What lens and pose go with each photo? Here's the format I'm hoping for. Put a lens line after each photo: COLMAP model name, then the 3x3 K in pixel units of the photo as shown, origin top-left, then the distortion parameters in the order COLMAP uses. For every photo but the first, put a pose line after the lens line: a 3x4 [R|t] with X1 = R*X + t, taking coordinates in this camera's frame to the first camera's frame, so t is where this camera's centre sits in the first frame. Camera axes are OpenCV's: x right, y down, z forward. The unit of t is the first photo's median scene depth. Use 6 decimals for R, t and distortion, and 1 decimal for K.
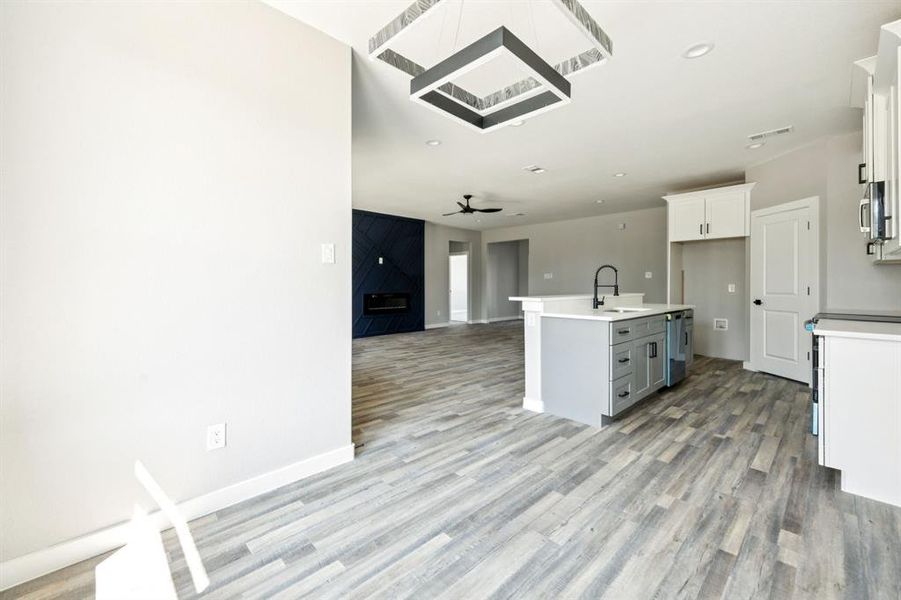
lens RADIAL K [[363.8, 0, 451.5], [0, 363.8, 292.6], [0, 0, 1]] dist [0.003078, 0.000479]
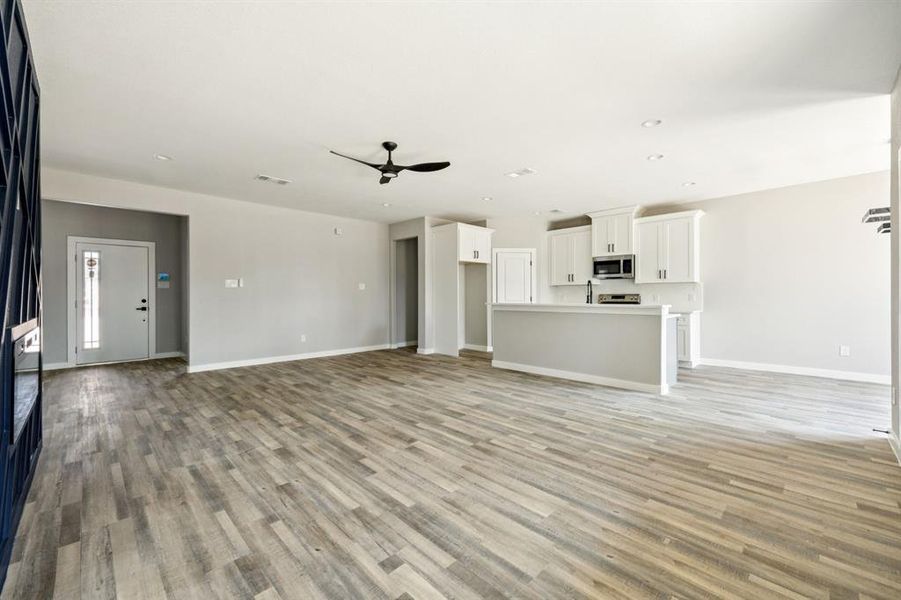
lens RADIAL K [[363.8, 0, 451.5], [0, 363.8, 292.6], [0, 0, 1]] dist [0.003078, 0.000479]
pose [[-0.008501, 0.009401, 0.999920, -1.222372], [0.028387, 0.999555, -0.009157, -0.041229], [-0.999561, 0.028307, -0.008764, 2.044457]]
